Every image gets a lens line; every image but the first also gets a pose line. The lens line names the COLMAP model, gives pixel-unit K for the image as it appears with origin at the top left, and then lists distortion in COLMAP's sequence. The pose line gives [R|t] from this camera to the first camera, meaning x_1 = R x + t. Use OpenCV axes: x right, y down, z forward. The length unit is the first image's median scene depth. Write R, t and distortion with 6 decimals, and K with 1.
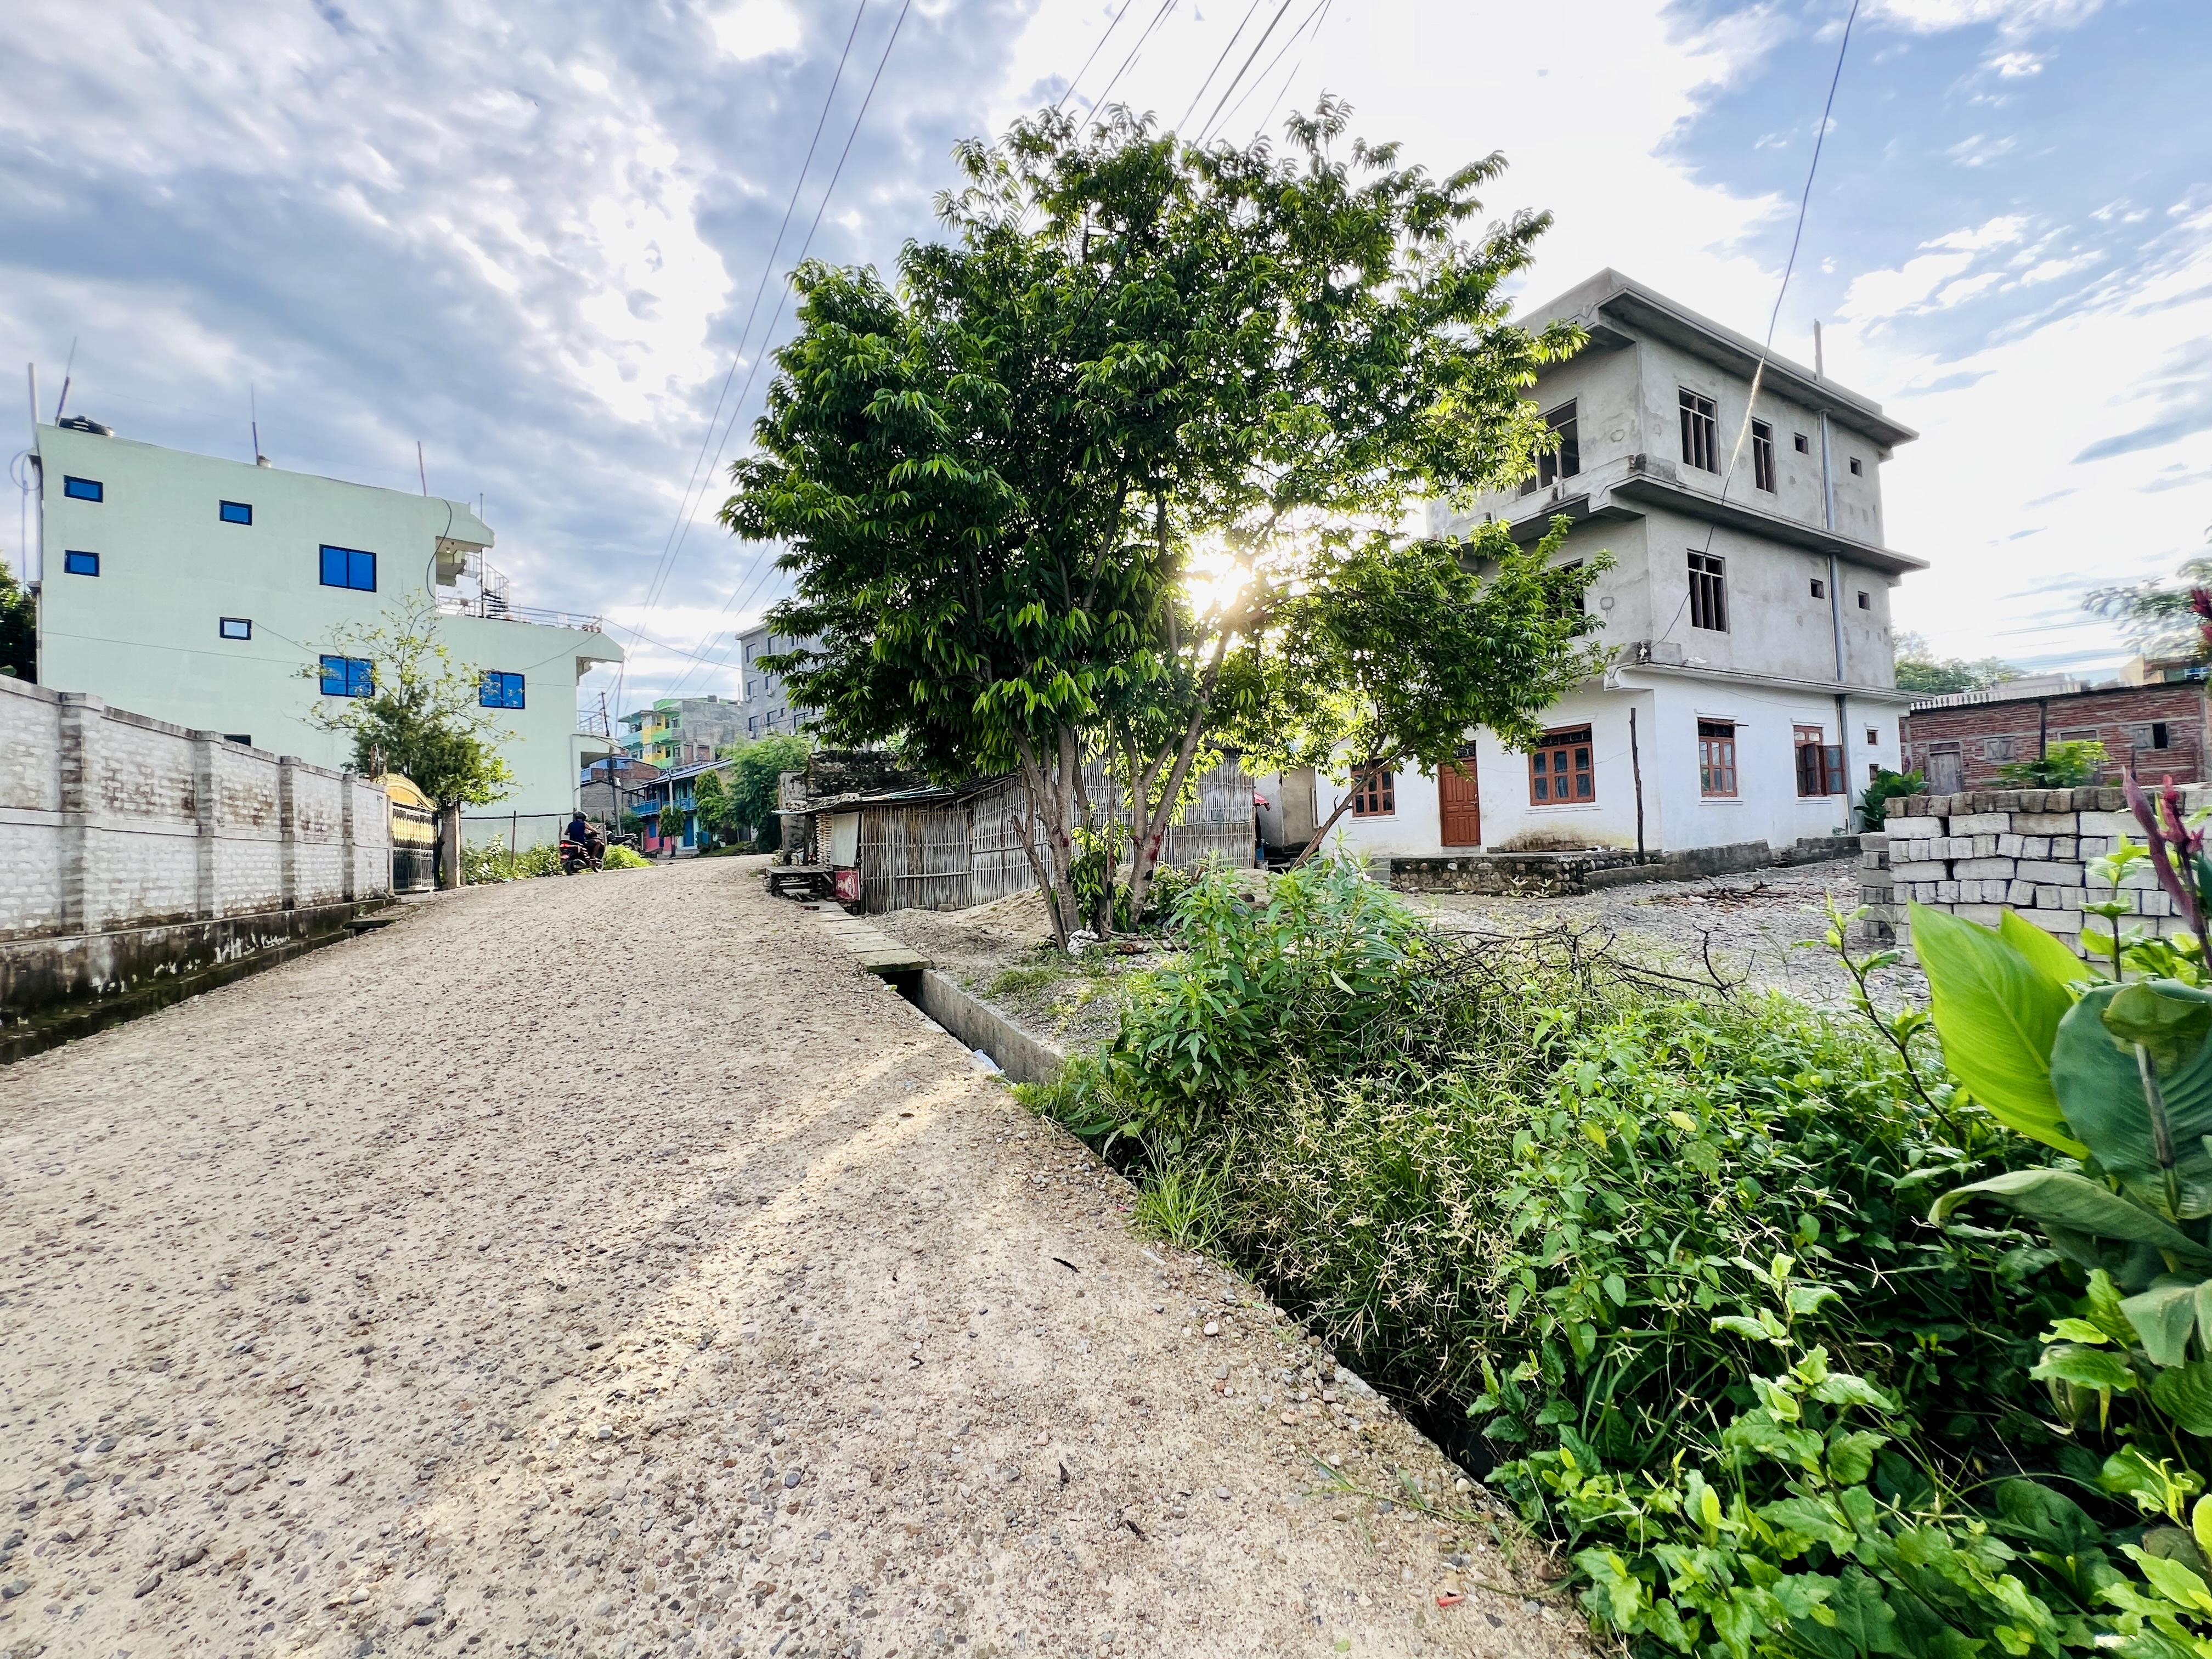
lens RADIAL K [[895.7, 0, 1105.6], [0, 895.7, 823.3], [0, 0, 1]] dist [-0.001646, -0.000121]
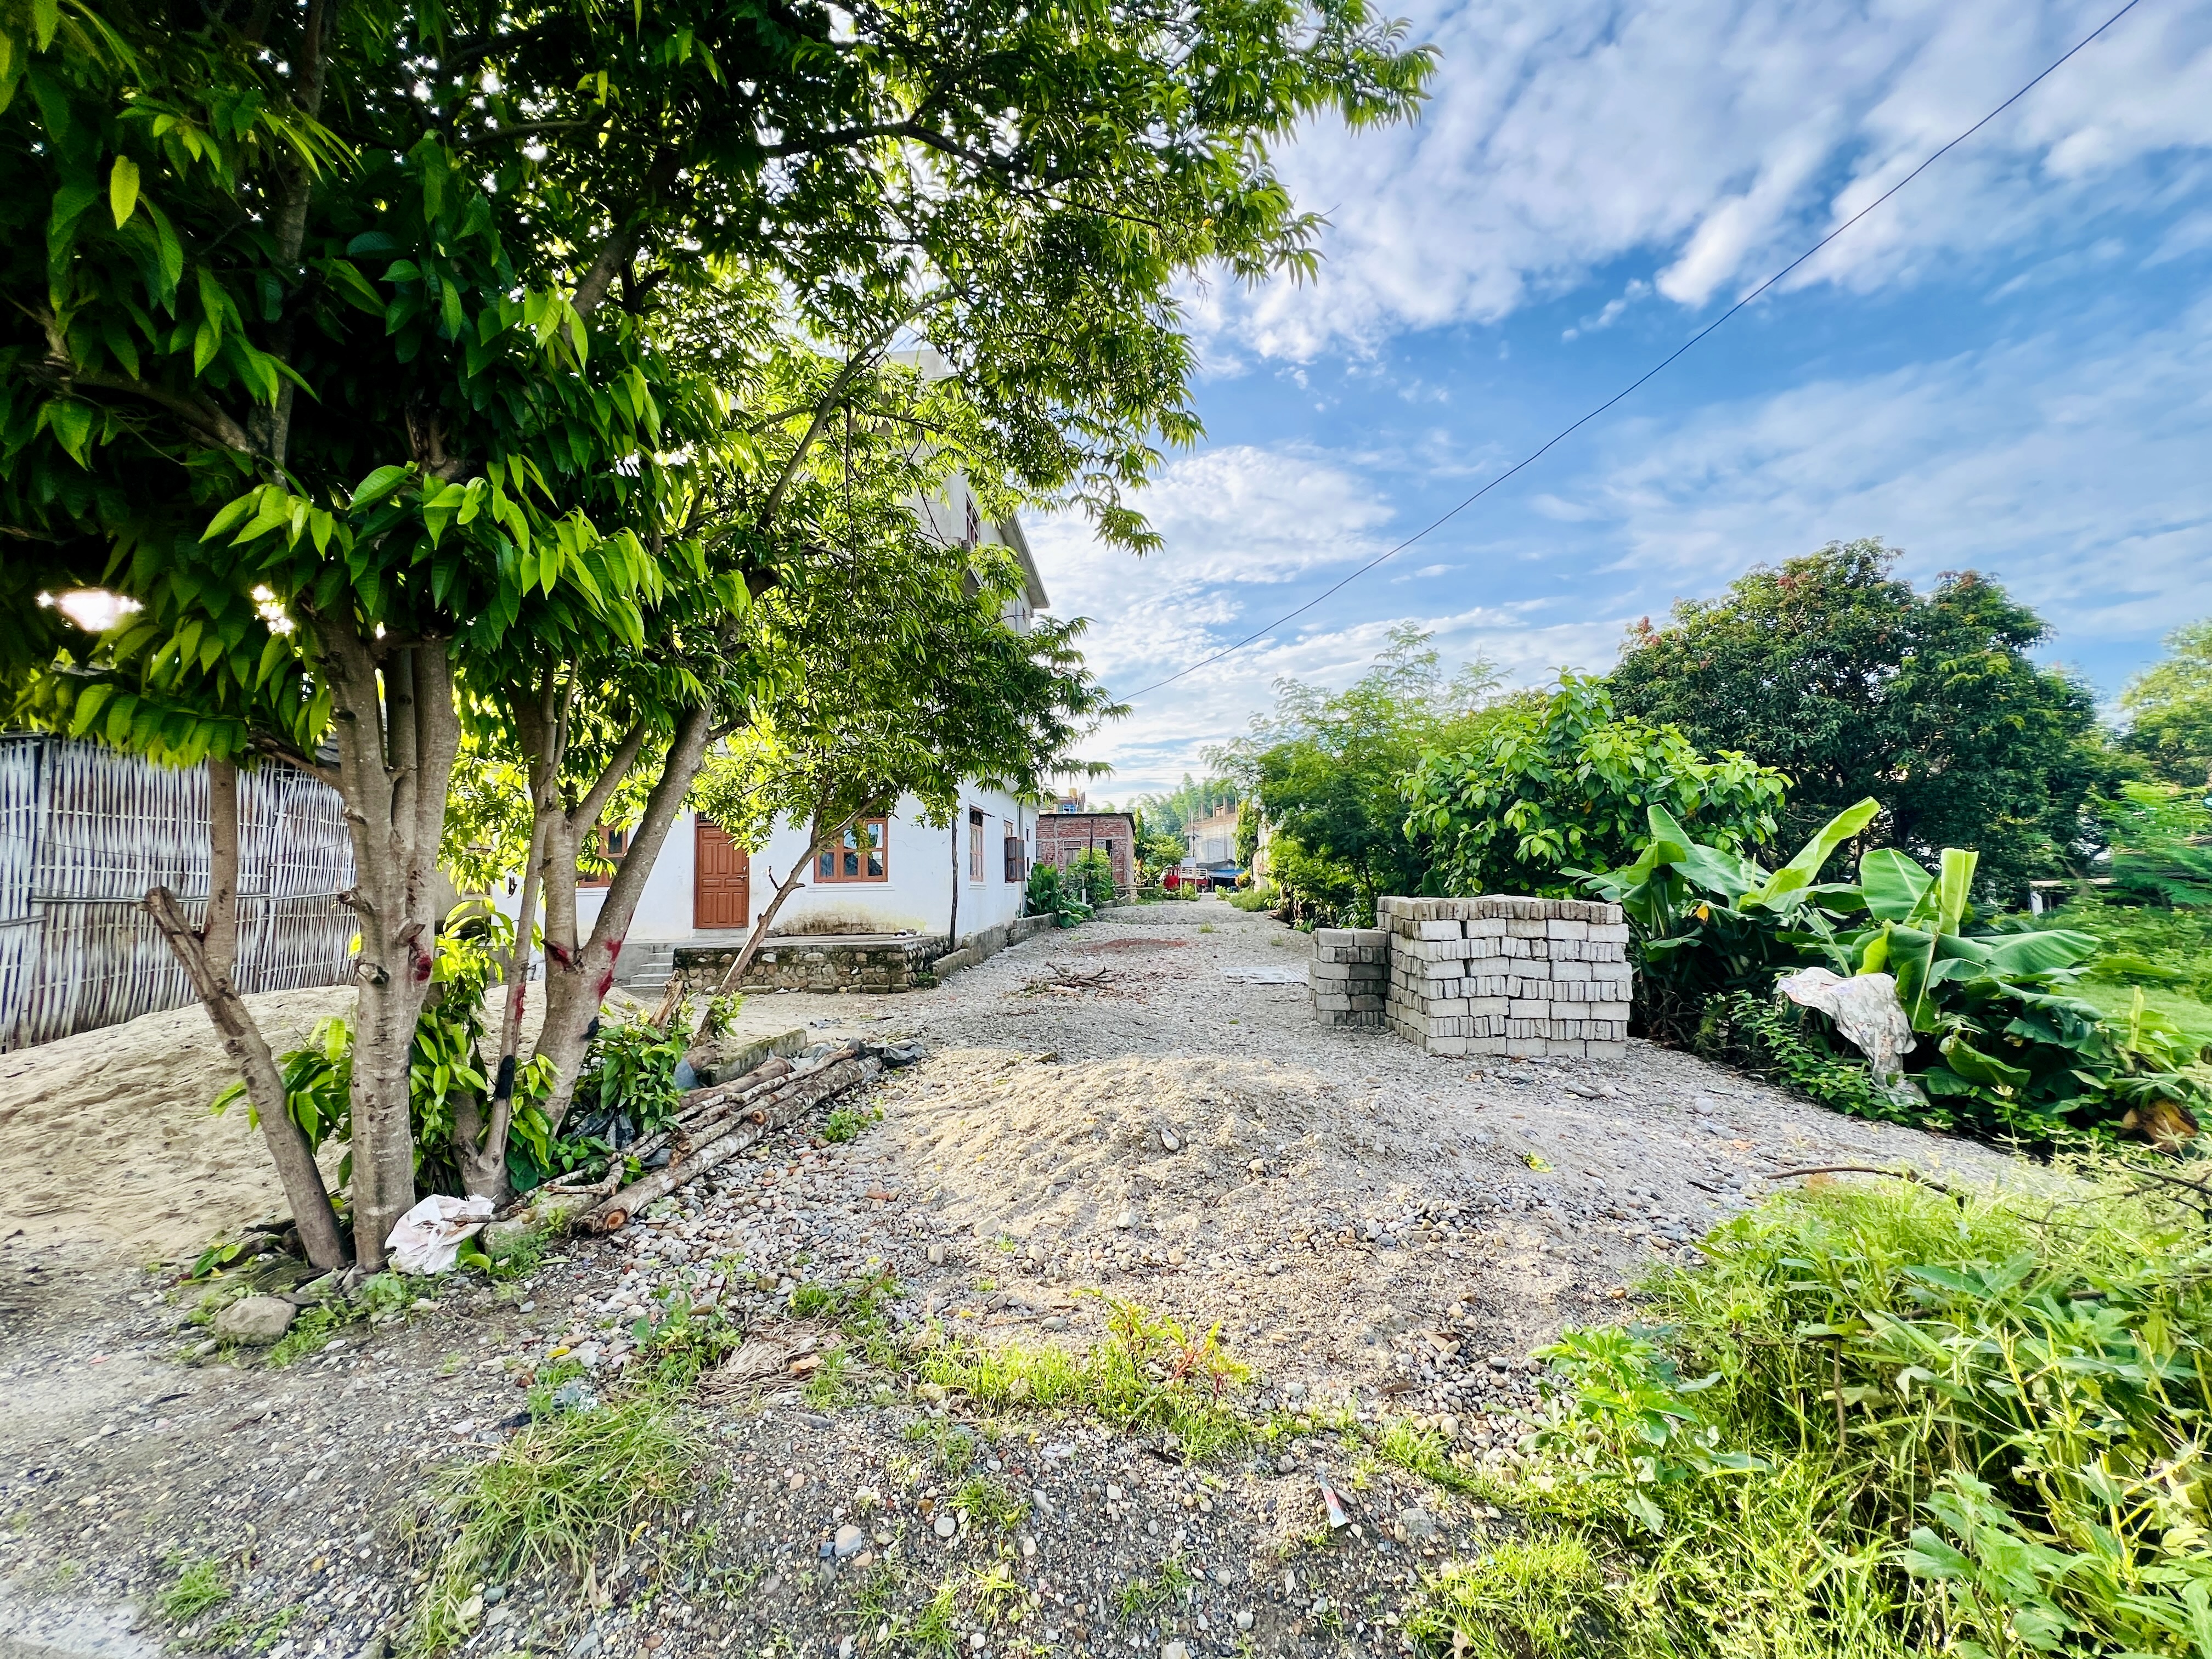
lens RADIAL K [[895.7, 0, 1107.8], [0, 895.7, 819.3], [0, 0, 1]] dist [-0.001646, -0.000121]
pose [[0.552944, 0.090703, 0.828267, -0.127828], [-0.024782, 0.995408, -0.092462, -0.008934], [-0.832850, 0.030600, 0.552652, 0.339626]]
